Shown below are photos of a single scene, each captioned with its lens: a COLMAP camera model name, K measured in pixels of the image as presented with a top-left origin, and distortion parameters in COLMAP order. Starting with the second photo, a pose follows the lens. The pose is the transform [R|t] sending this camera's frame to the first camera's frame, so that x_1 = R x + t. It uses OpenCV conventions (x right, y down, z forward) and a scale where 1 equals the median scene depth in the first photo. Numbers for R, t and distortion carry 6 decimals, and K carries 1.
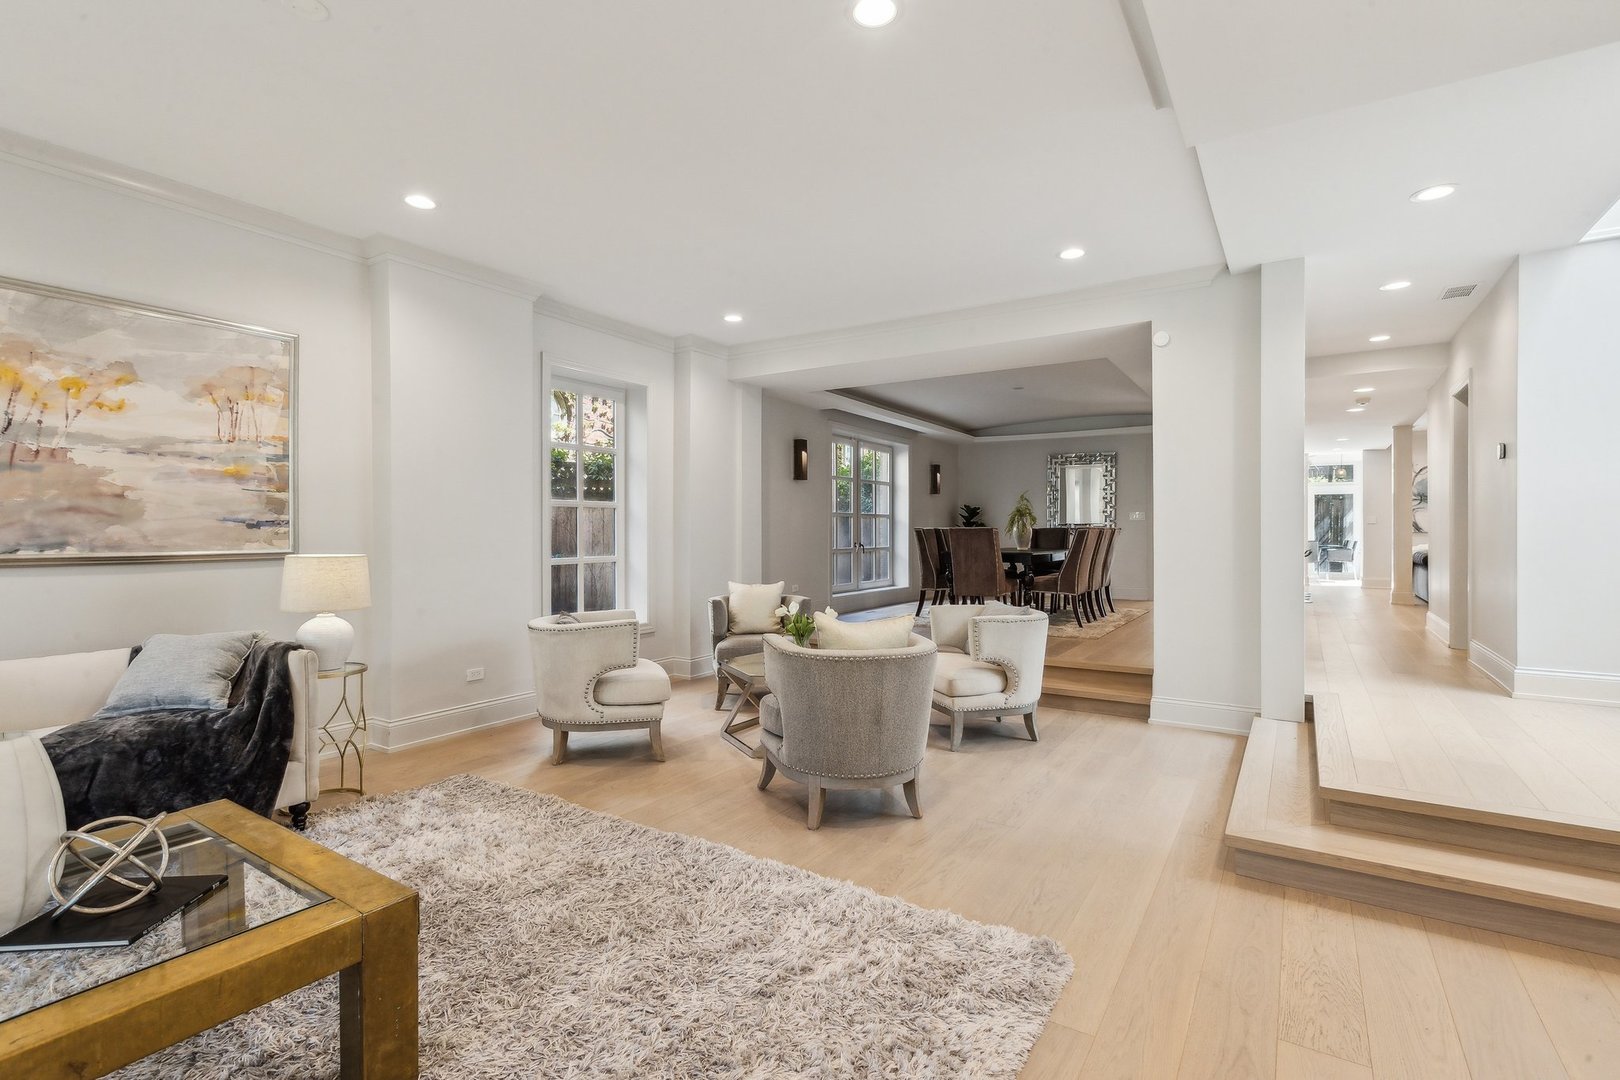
lens RADIAL K [[743.1, 0, 801.1], [0, 743.1, 533.2], [0, 0, 1]] dist [0.002267, 0.000046]
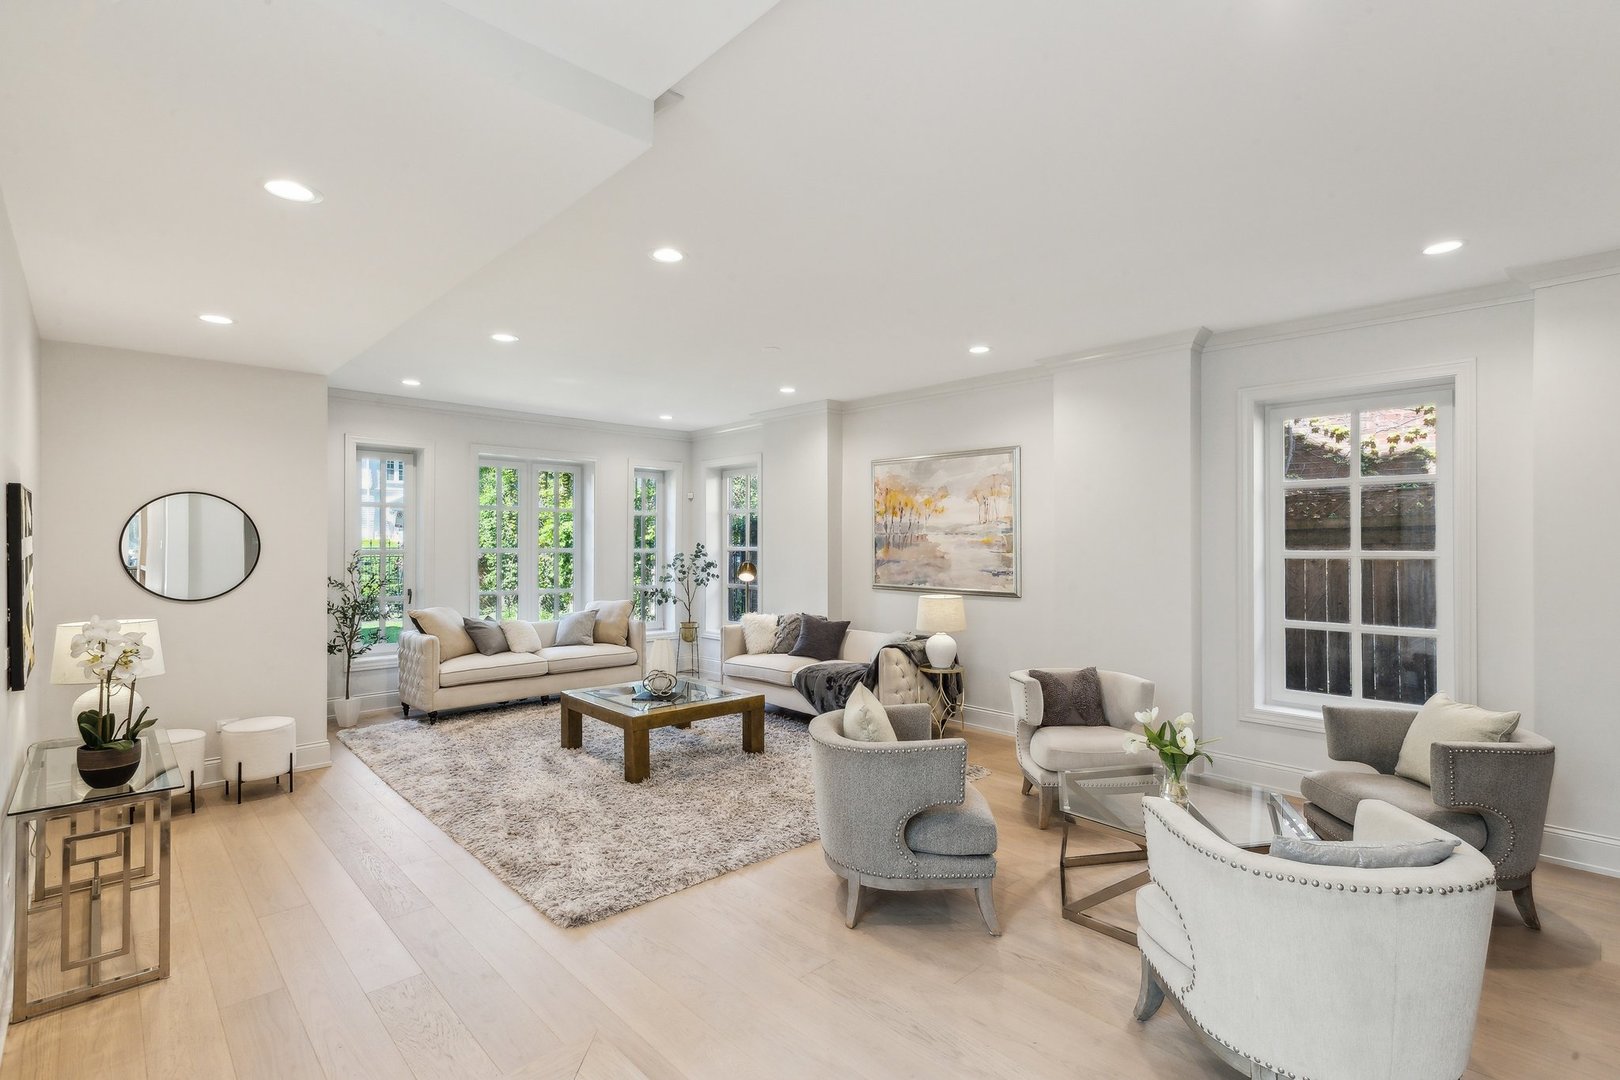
lens RADIAL K [[743.1, 0, 812.2], [0, 743.1, 535.8], [0, 0, 1]] dist [0.002267, 0.000046]
pose [[-0.210481, -0.008444, -0.977562, 0.925297], [-0.003201, 0.999963, -0.007948, -0.081882], [0.977593, 0.001456, -0.210500, 0.987686]]
